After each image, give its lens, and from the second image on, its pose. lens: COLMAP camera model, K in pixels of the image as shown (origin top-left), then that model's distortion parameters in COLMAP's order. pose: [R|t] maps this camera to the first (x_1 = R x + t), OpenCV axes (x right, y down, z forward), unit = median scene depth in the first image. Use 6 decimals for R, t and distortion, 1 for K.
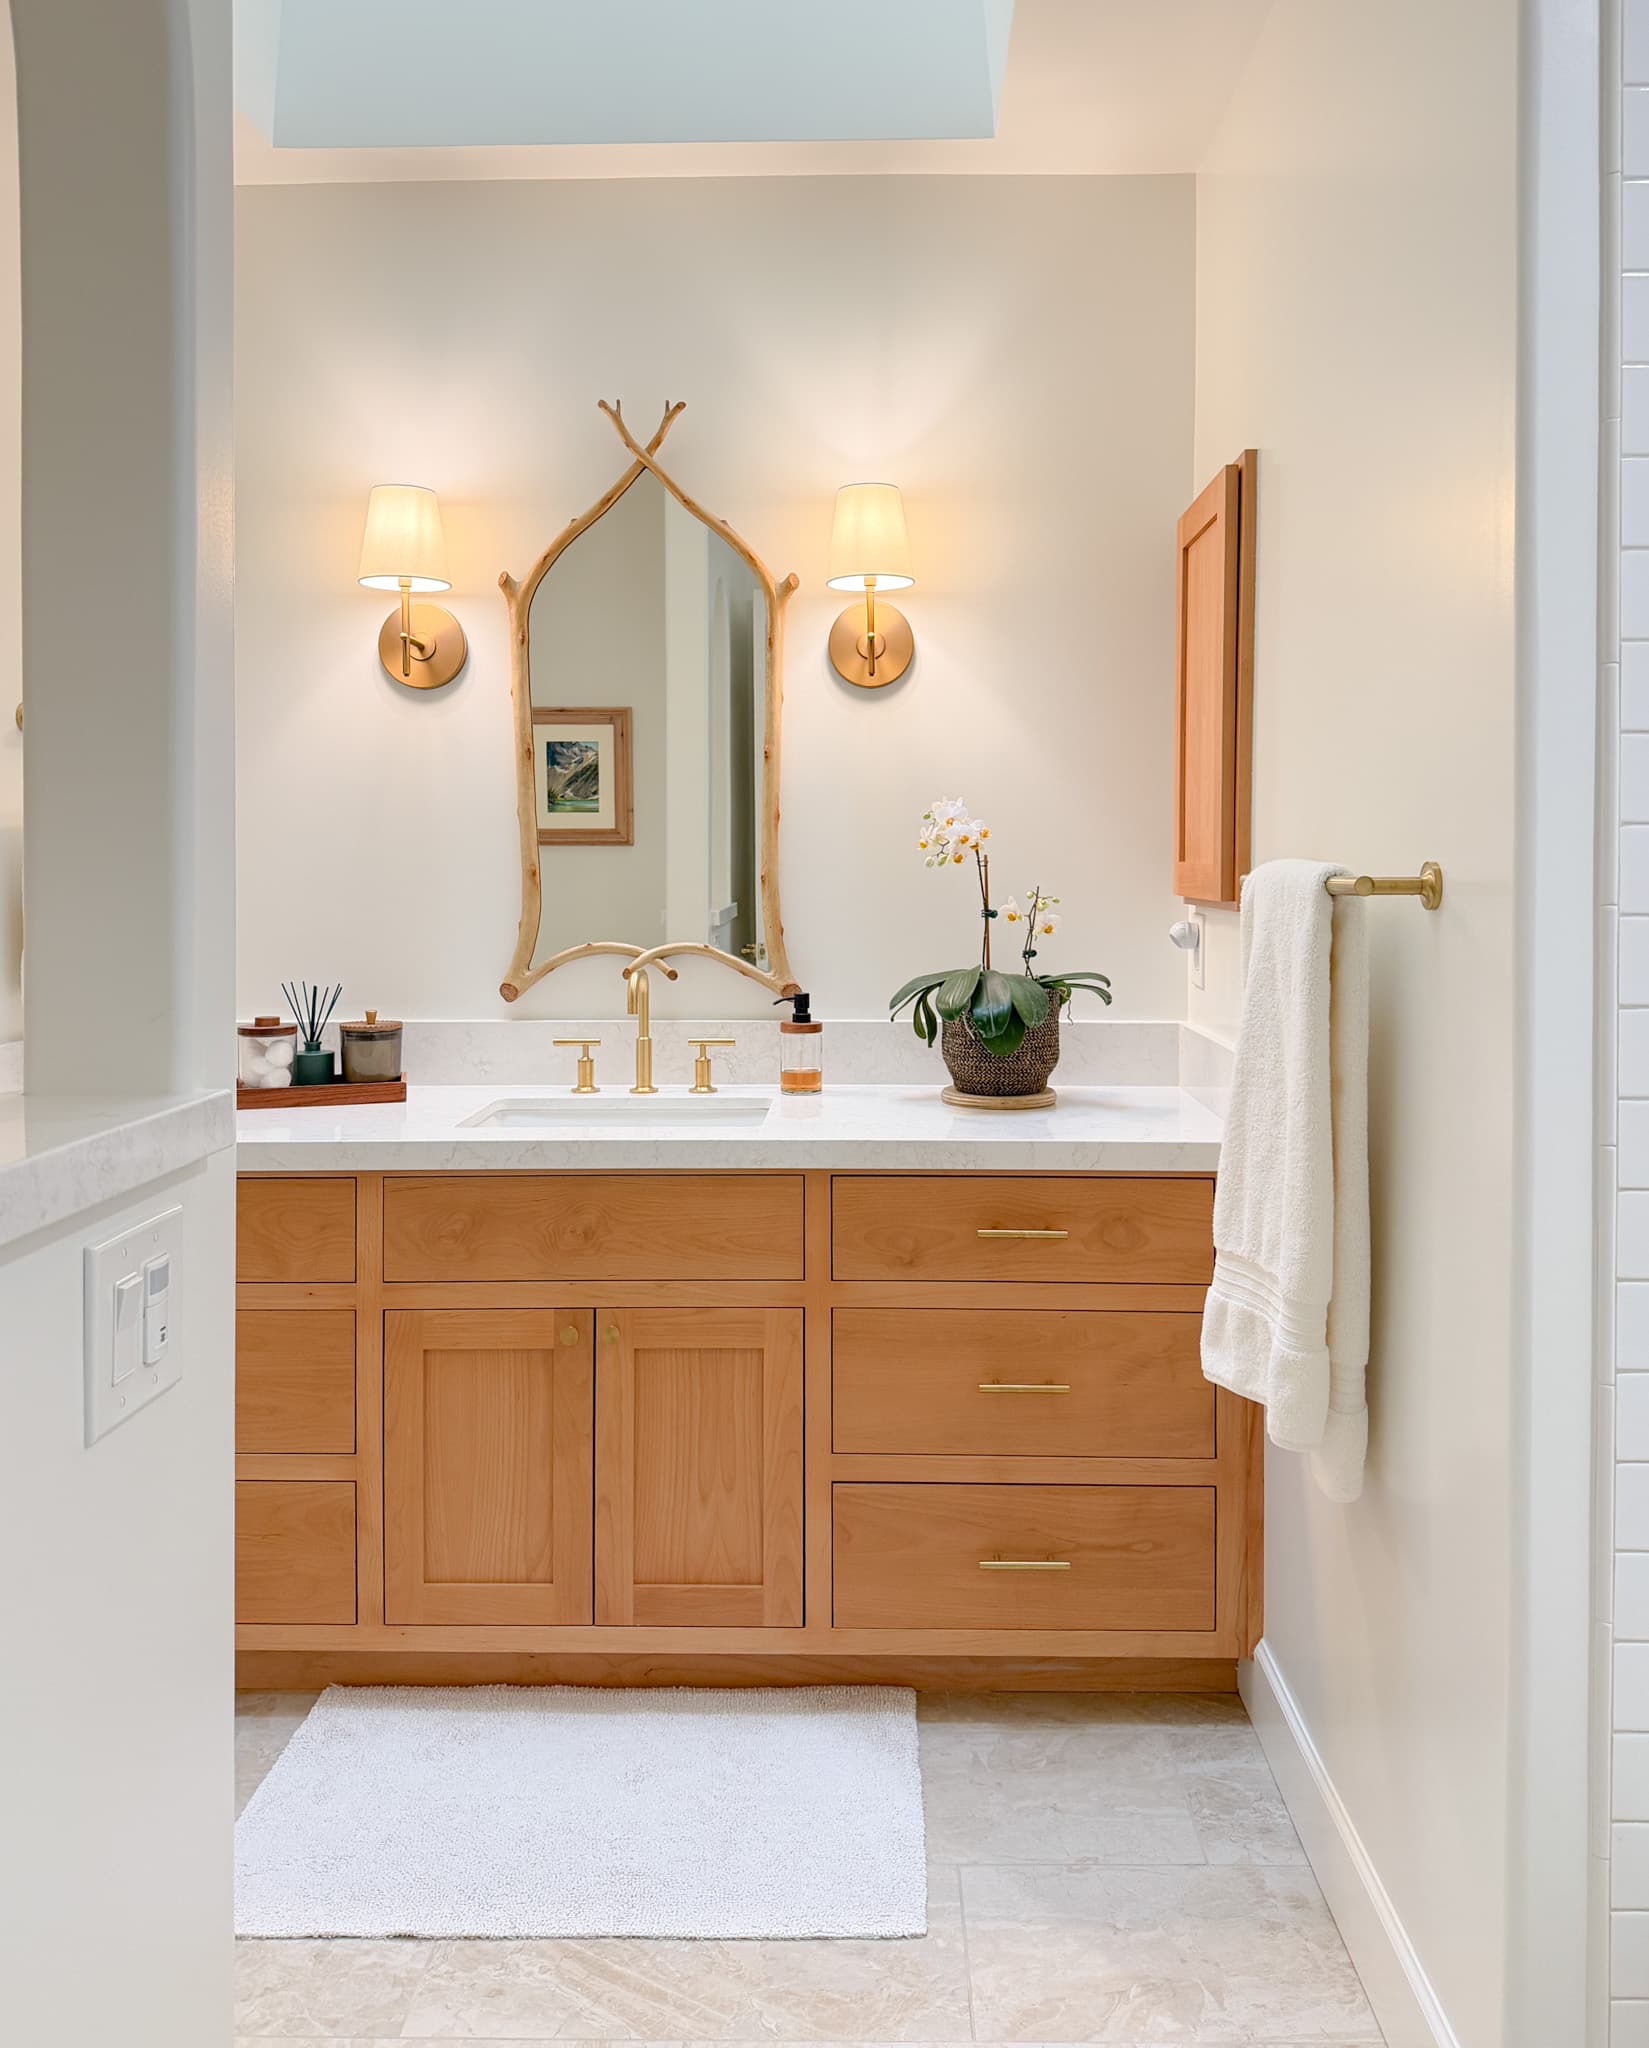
lens RADIAL K [[1596.3, 0, 837.5], [0, 1596.3, 885.2], [0, 0, 1]] dist [0.097097, -0.069076]
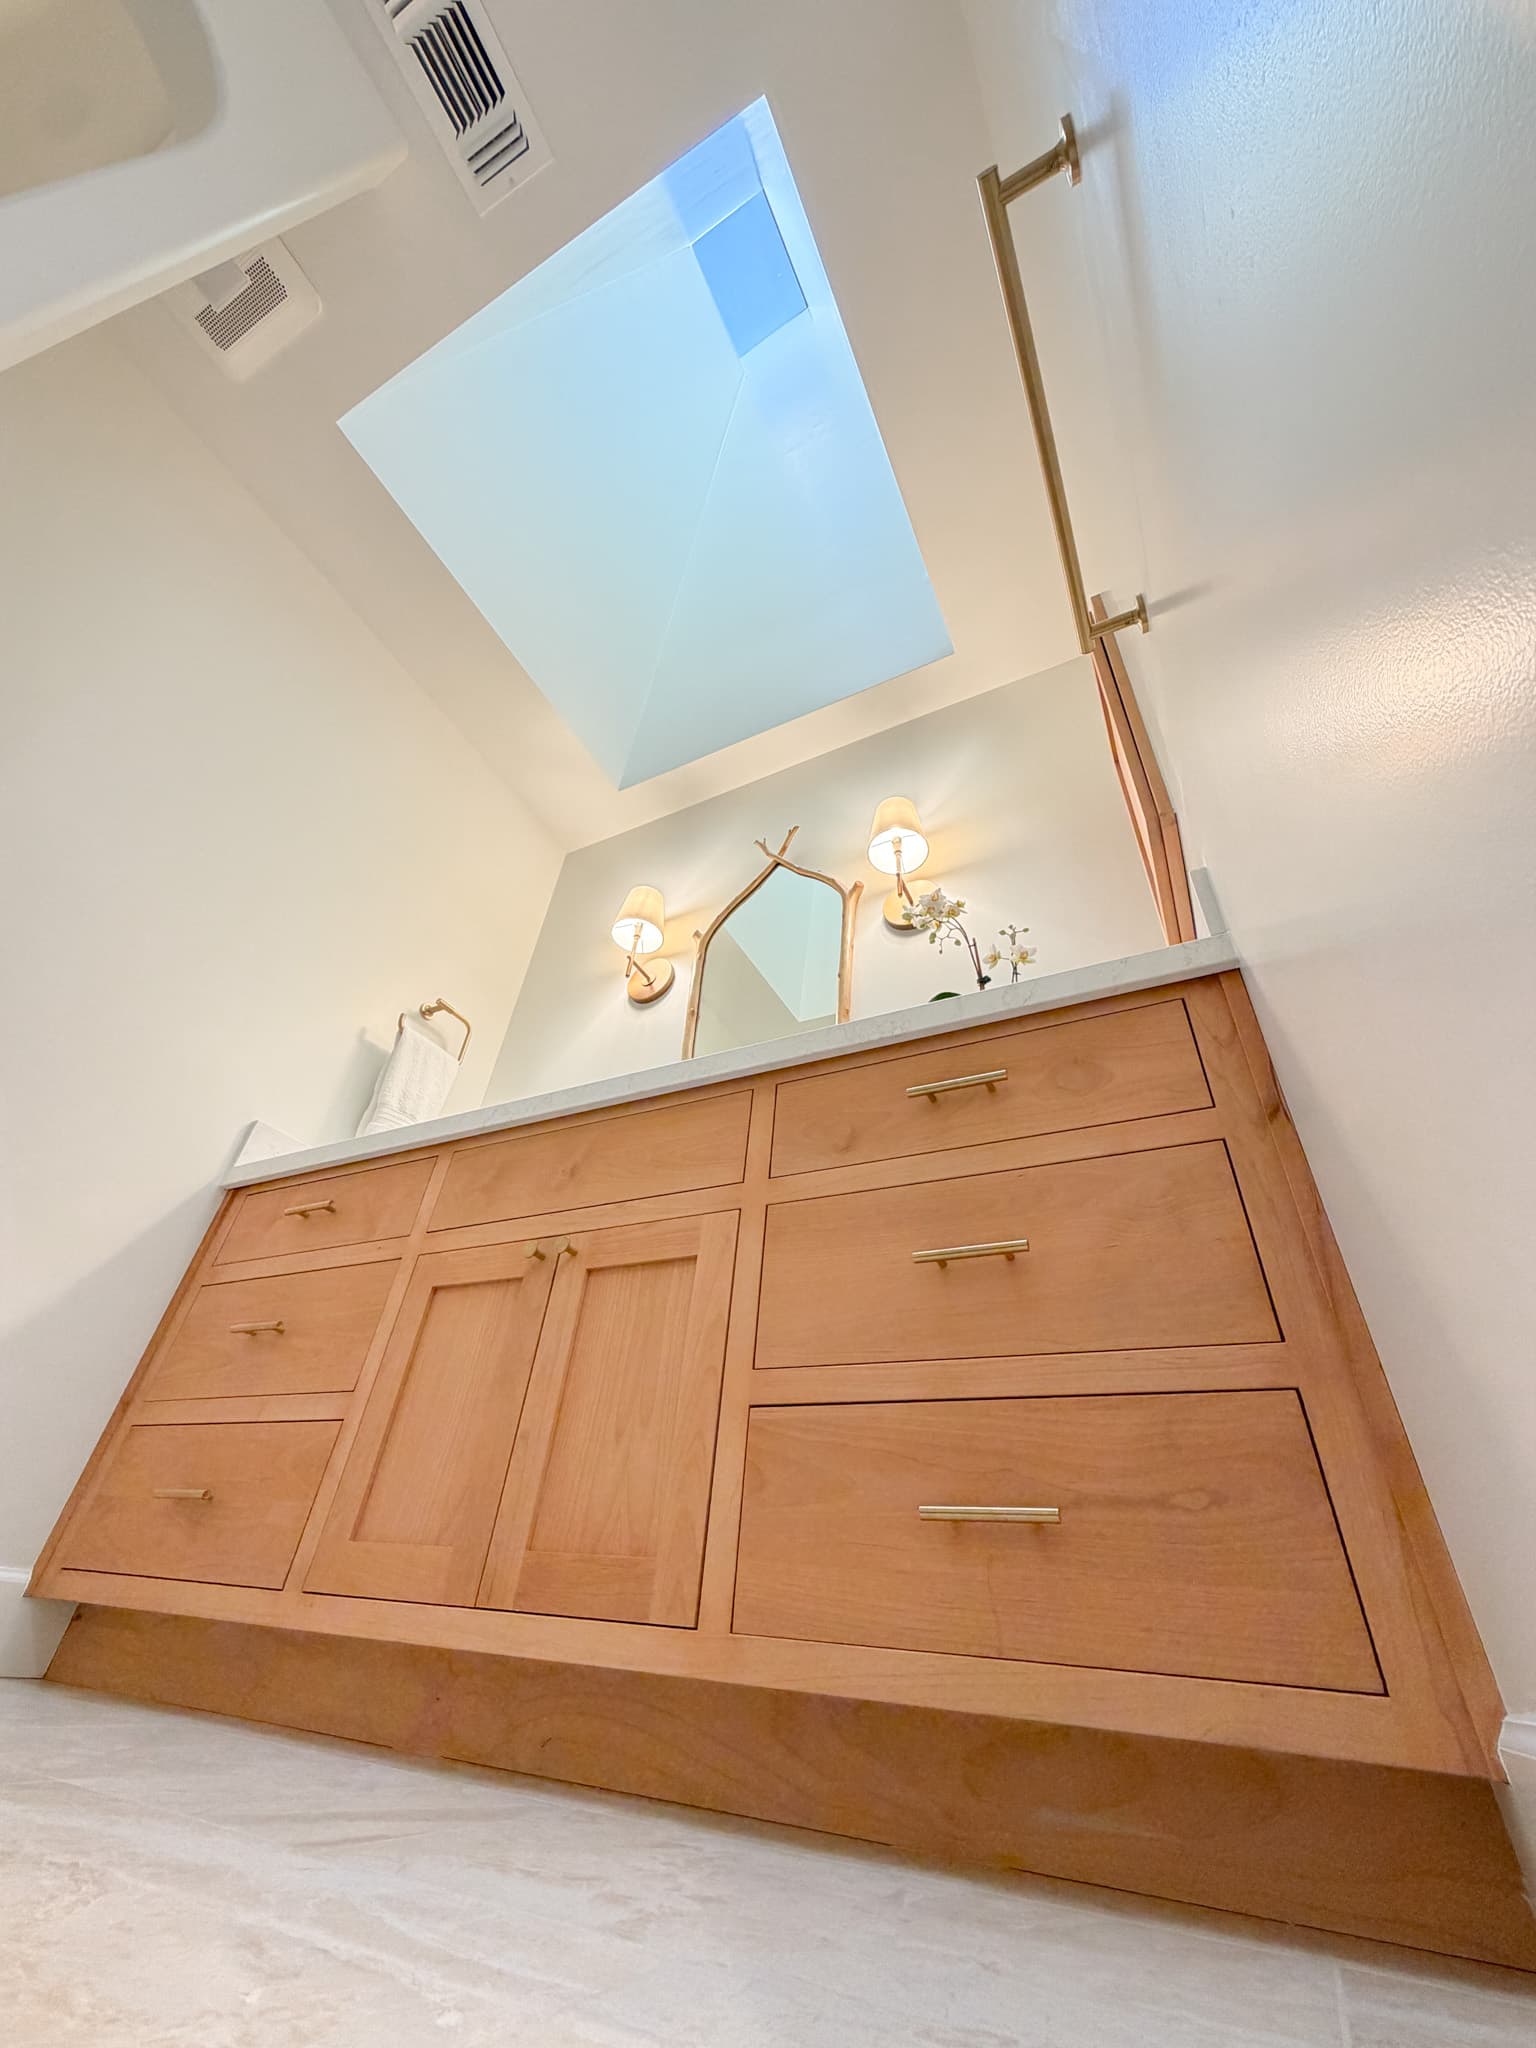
lens RADIAL K [[811.3, 0, 758.5], [0, 811.3, 1012.0], [0, 0, 1]] dist [0.009121, -0.000251]
pose [[0.896272, -0.201289, -0.395195, 0.179143], [-0.095304, 0.782844, -0.614876, 0.416240], [0.433144, 0.588760, 0.682457, 0.549411]]
